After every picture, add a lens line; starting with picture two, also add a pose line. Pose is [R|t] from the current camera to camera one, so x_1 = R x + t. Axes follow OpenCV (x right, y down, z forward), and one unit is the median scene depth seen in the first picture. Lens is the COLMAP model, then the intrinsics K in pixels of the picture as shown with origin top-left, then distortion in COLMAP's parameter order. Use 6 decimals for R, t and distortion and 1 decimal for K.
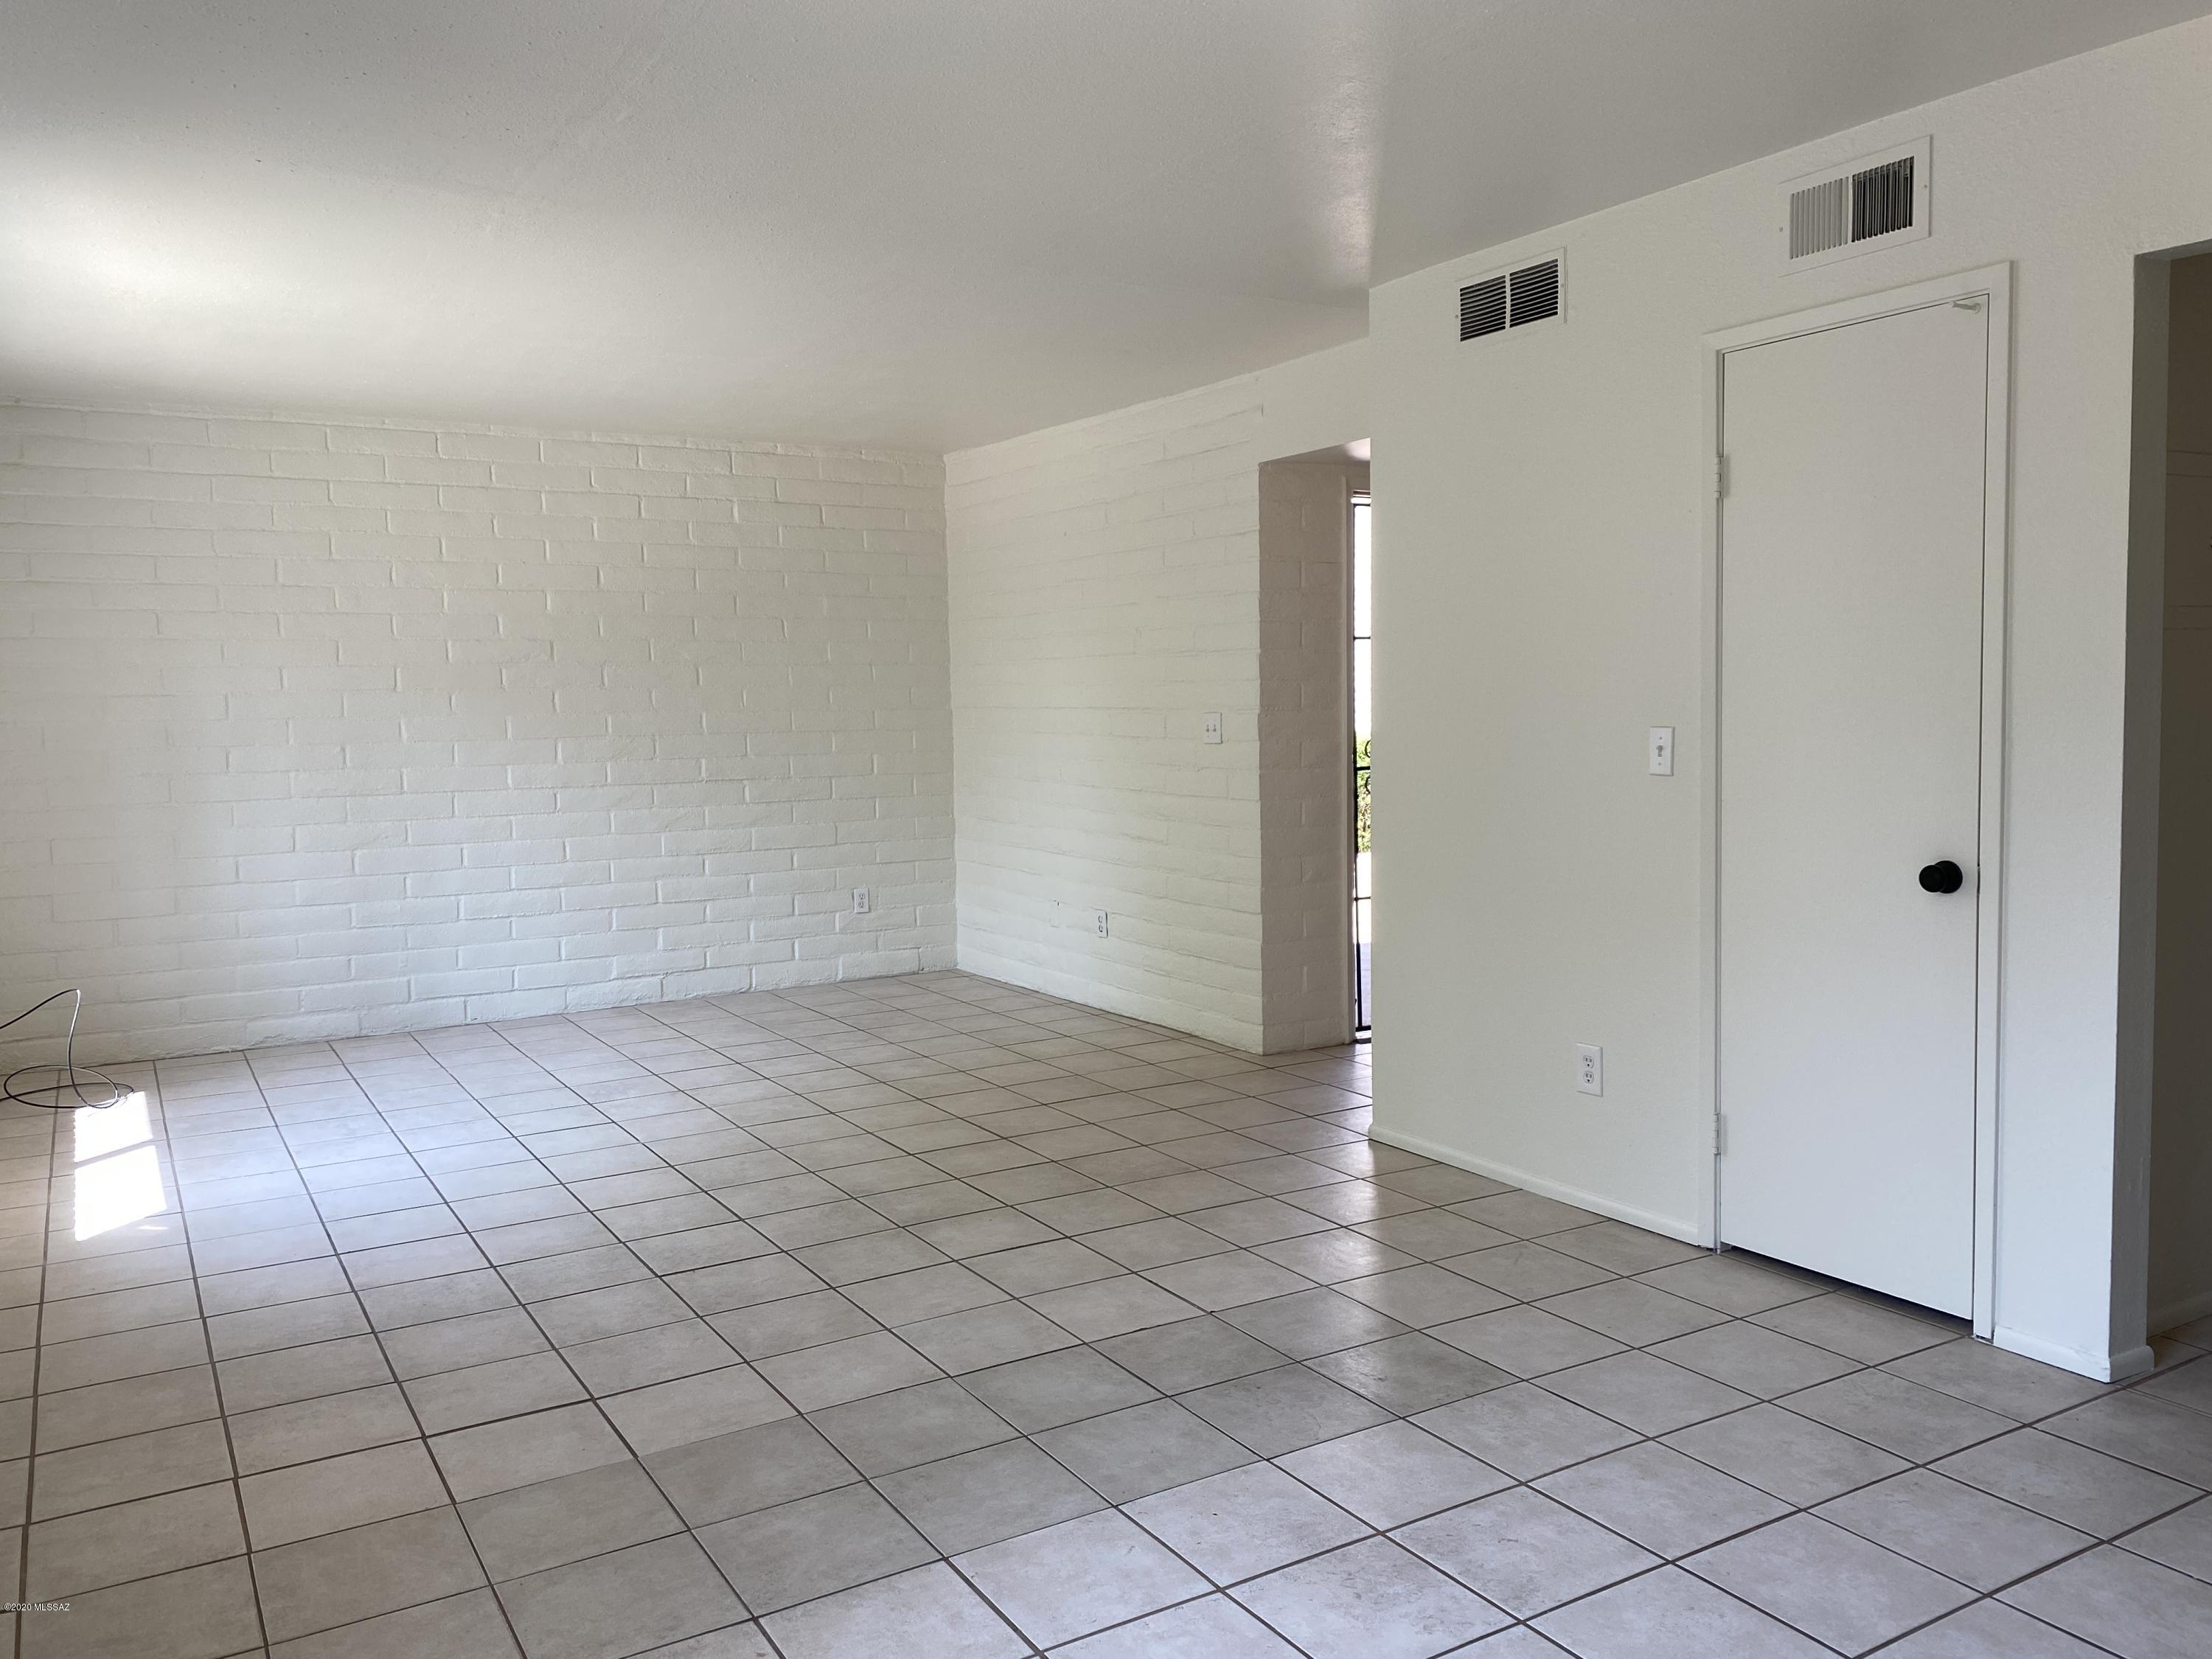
lens RADIAL K [[1673.7, 0, 1098.2], [0, 1673.7, 824.8], [0, 0, 1]] dist [0.066458, -0.096883]
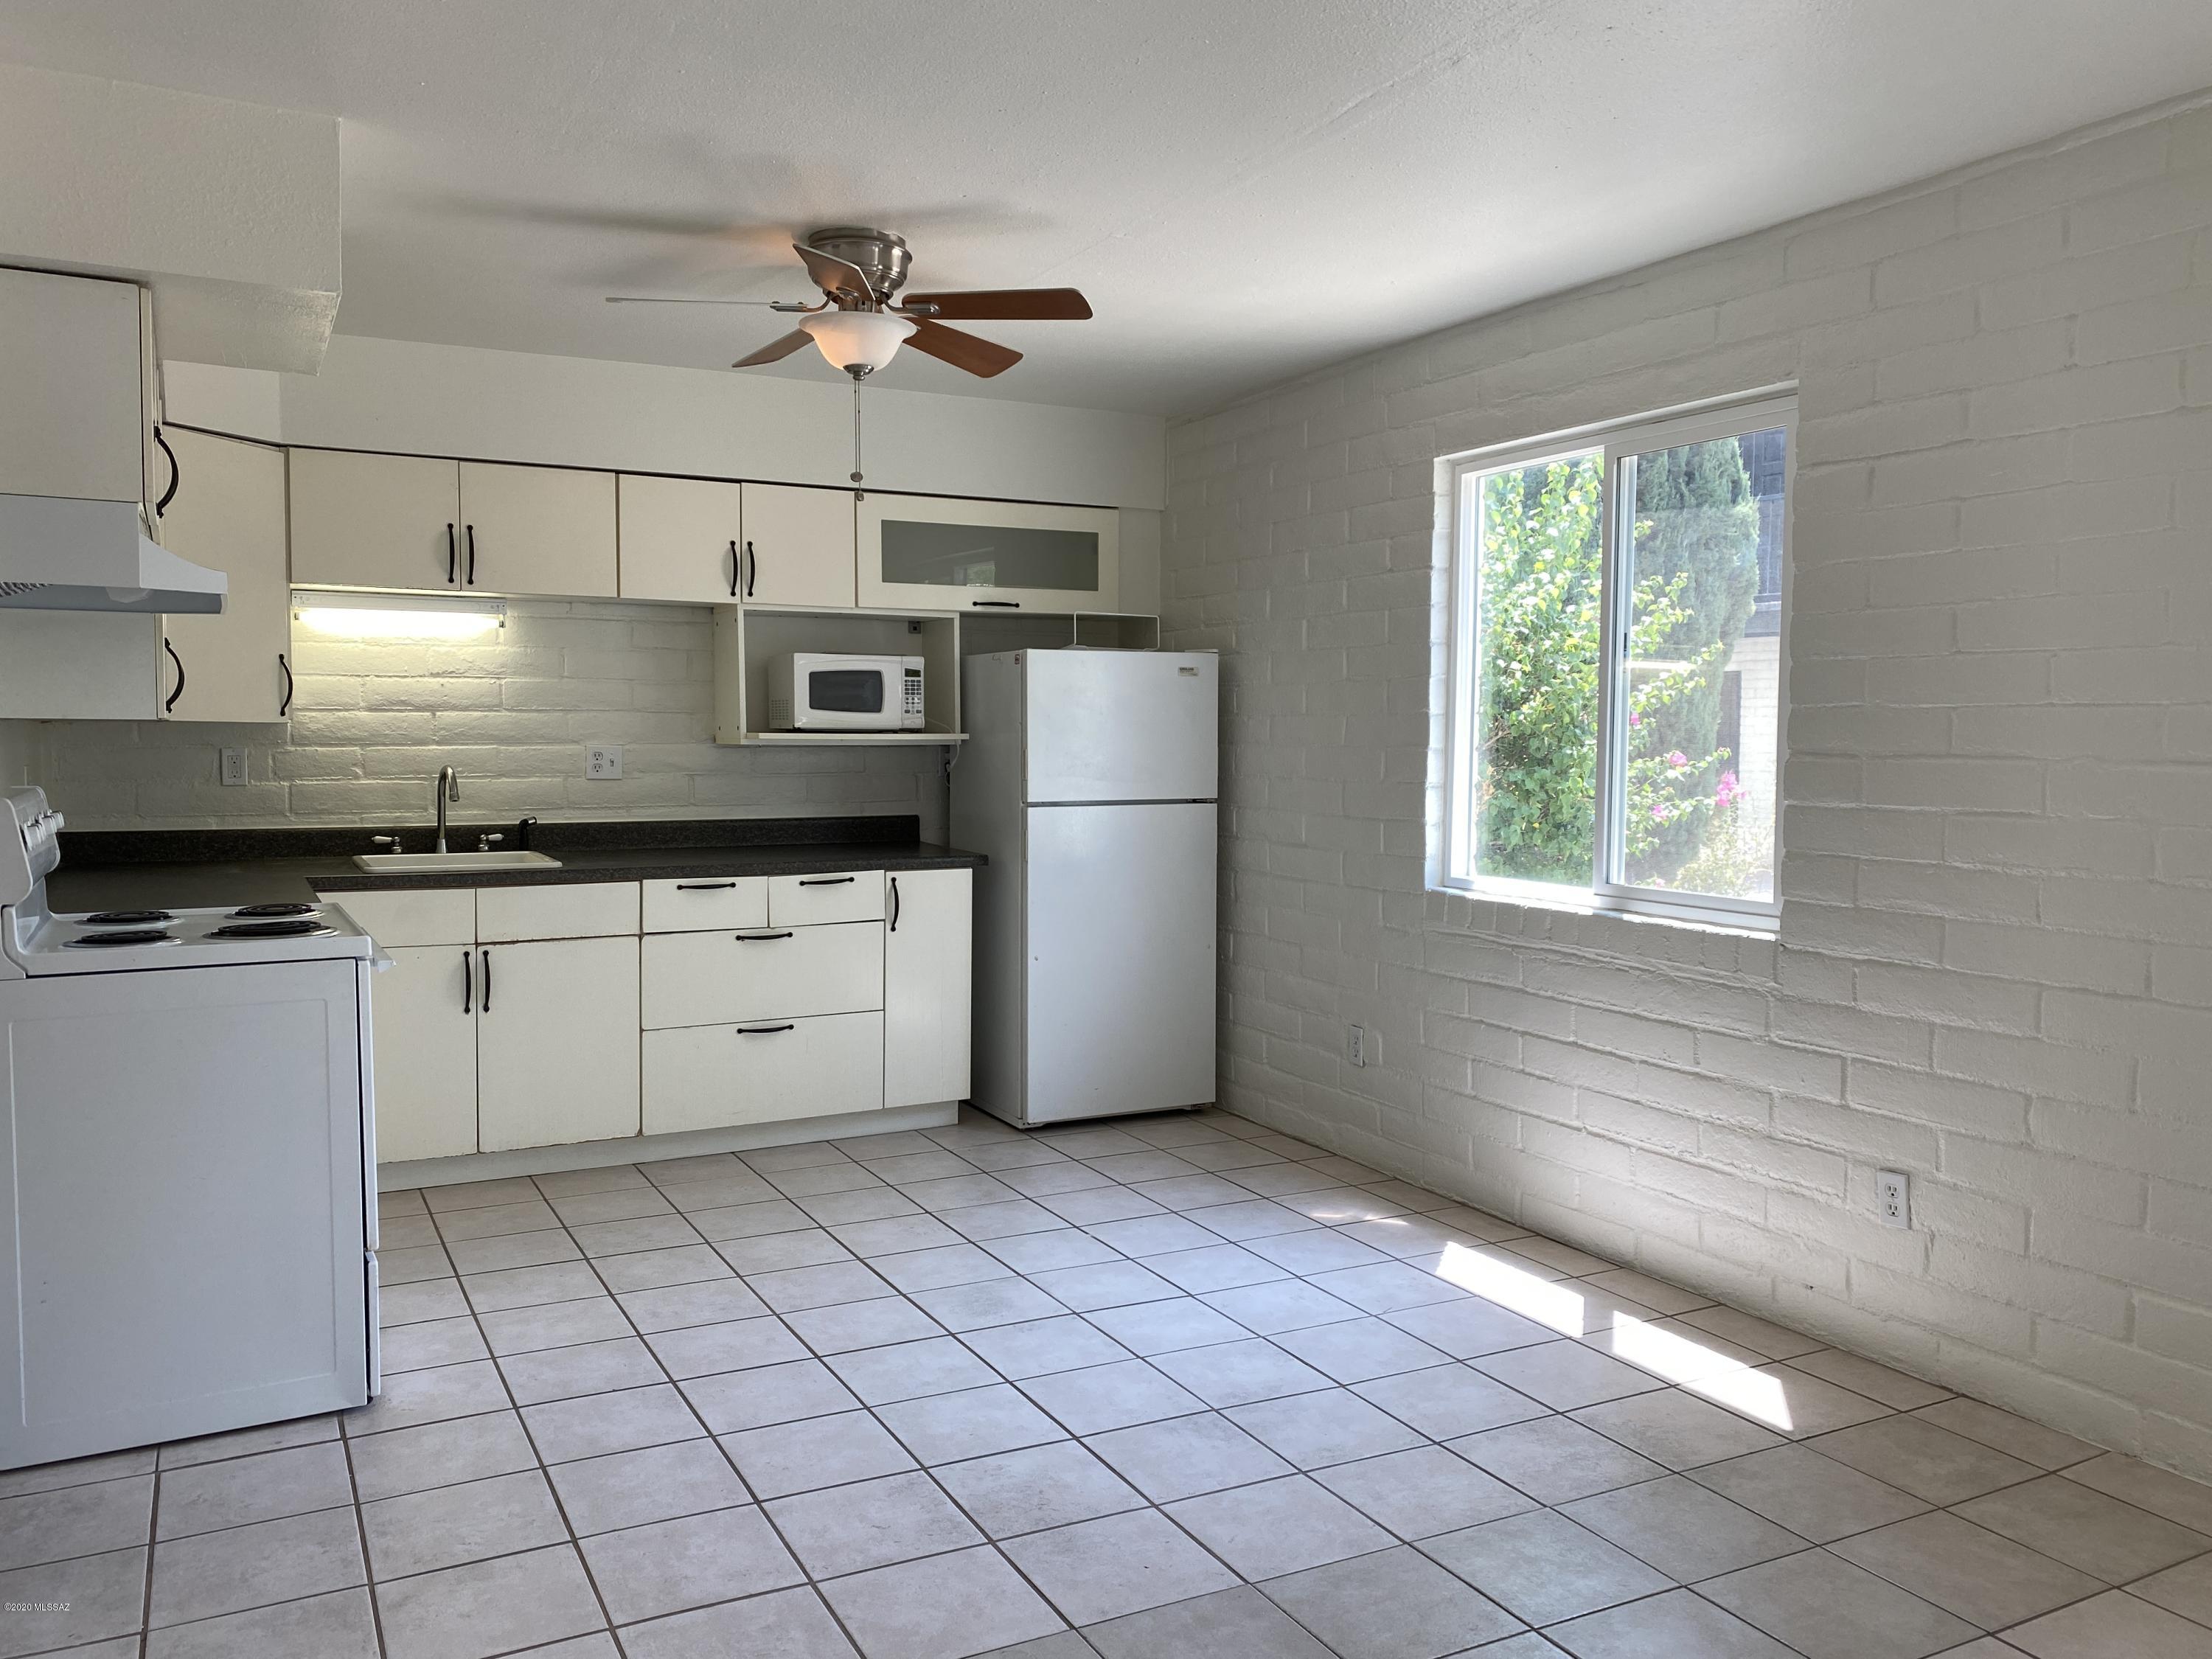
lens RADIAL K [[1673.7, 0, 1098.2], [0, 1673.7, 824.8], [0, 0, 1]] dist [0.066458, -0.096883]
pose [[-0.998133, 0.007272, 0.060641, 0.023982], [0.014957, 0.991757, 0.127260, -0.104442], [-0.059216, 0.127929, -0.990014, 1.347825]]
